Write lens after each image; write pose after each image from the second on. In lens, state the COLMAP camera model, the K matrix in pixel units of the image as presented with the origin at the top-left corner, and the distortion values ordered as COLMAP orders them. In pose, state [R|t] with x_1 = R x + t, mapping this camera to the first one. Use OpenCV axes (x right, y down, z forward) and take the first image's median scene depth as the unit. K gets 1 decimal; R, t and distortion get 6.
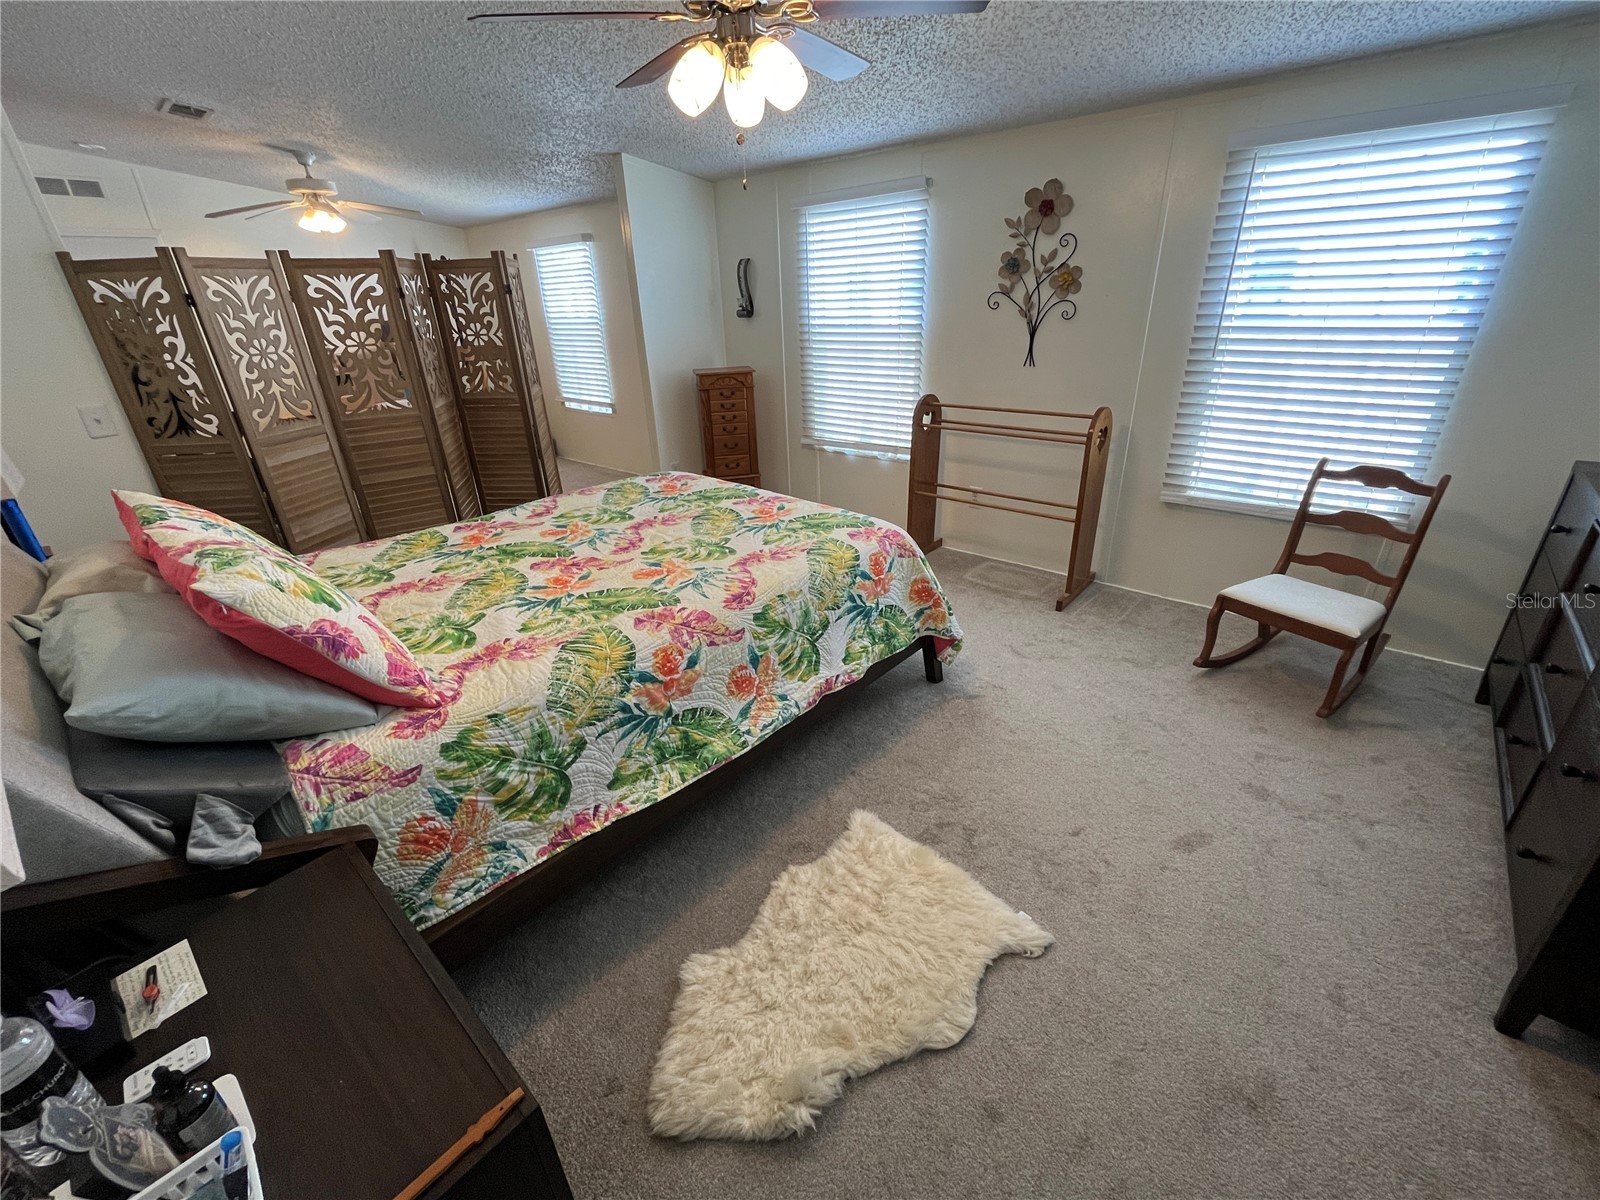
lens RADIAL K [[669.6, 0, 793.8], [0, 669.6, 599.0], [0, 0, 1]] dist [-0.003946, -0.000248]
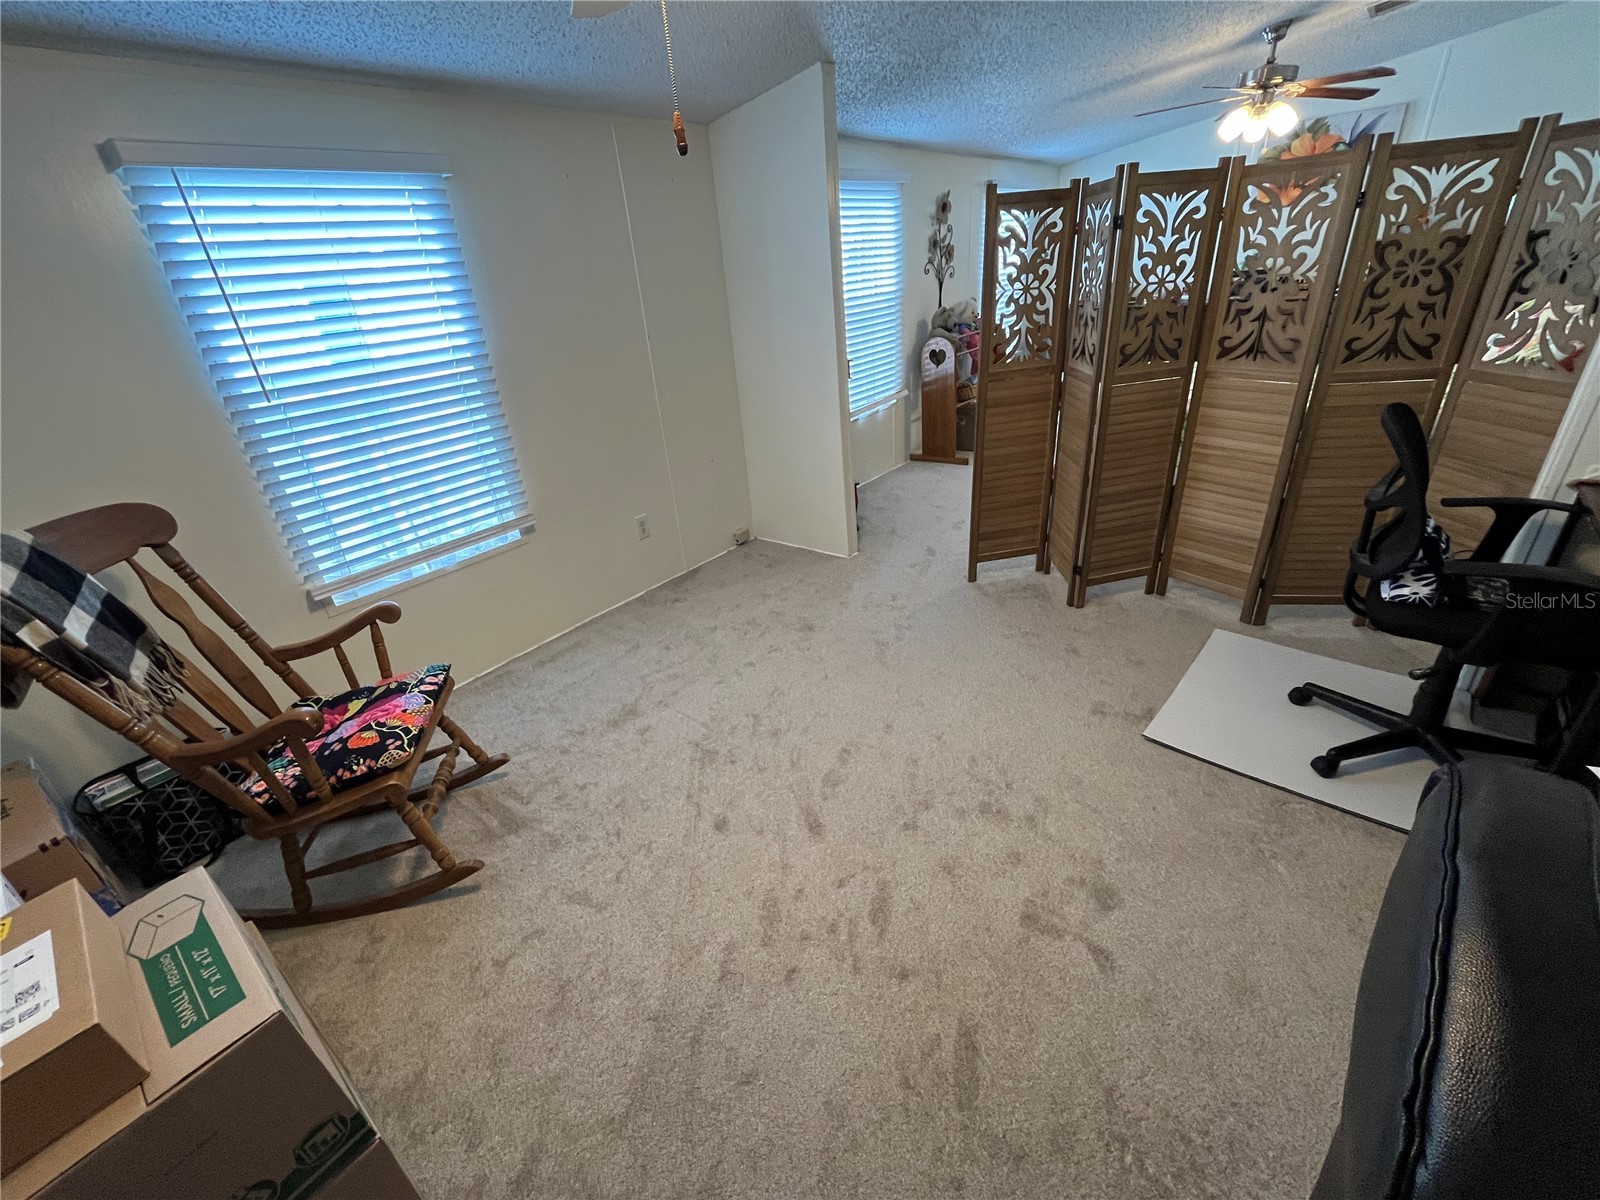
lens RADIAL K [[669.6, 0, 793.8], [0, 669.6, 599.0], [0, 0, 1]] dist [-0.003946, -0.000248]
pose [[-0.036589, -0.411626, 0.910618, -1.617057], [0.498526, 0.782227, 0.373621, -0.706712], [-0.866102, 0.467637, 0.176585, 1.645310]]
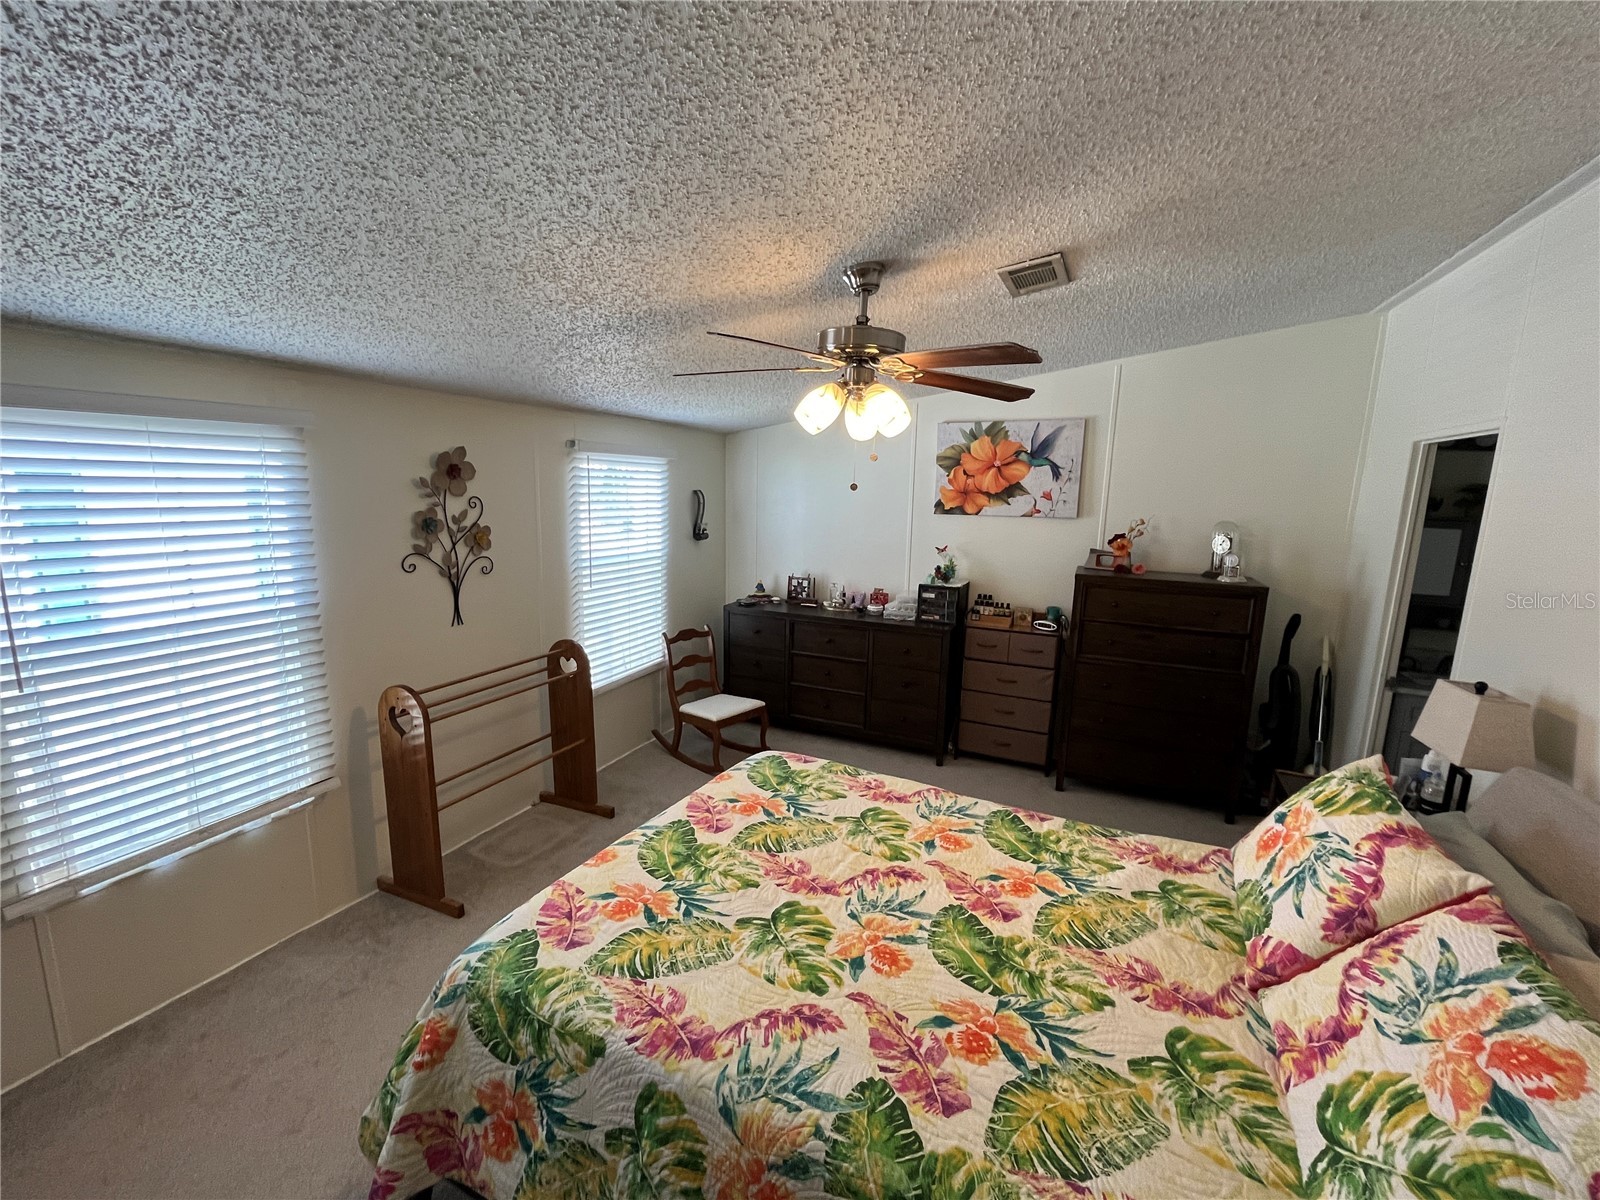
lens RADIAL K [[669.6, 0, 793.8], [0, 669.6, 599.0], [0, 0, 1]] dist [-0.003946, -0.000248]
pose [[-0.278819, -0.132013, 0.951227, -0.785333], [0.394810, 0.887173, 0.238848, -0.514781], [-0.875434, 0.442149, -0.195240, 0.943375]]
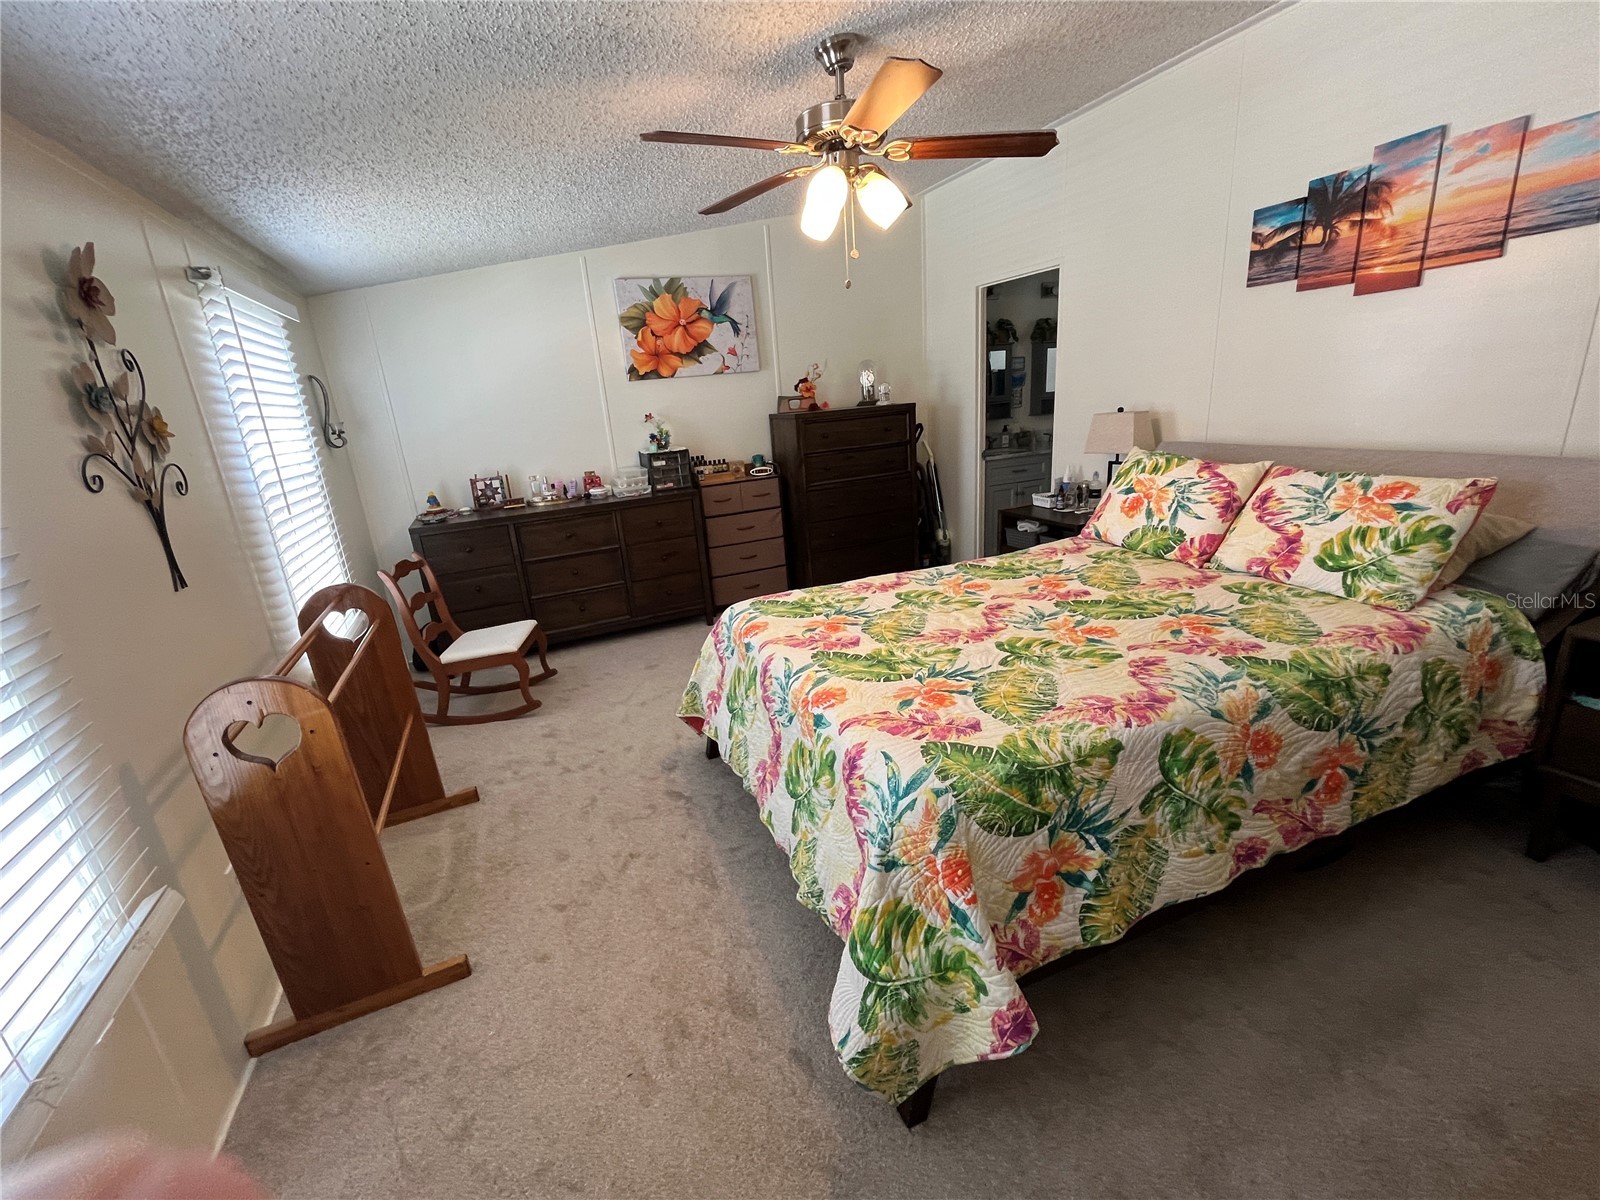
lens RADIAL K [[669.6, 0, 793.8], [0, 669.6, 599.0], [0, 0, 1]] dist [-0.003946, -0.000248]
pose [[-0.893138, -0.027685, 0.448931, -0.351572], [0.284780, 0.737754, 0.612061, -0.641272], [-0.348145, 0.674501, -0.651032, 1.449977]]
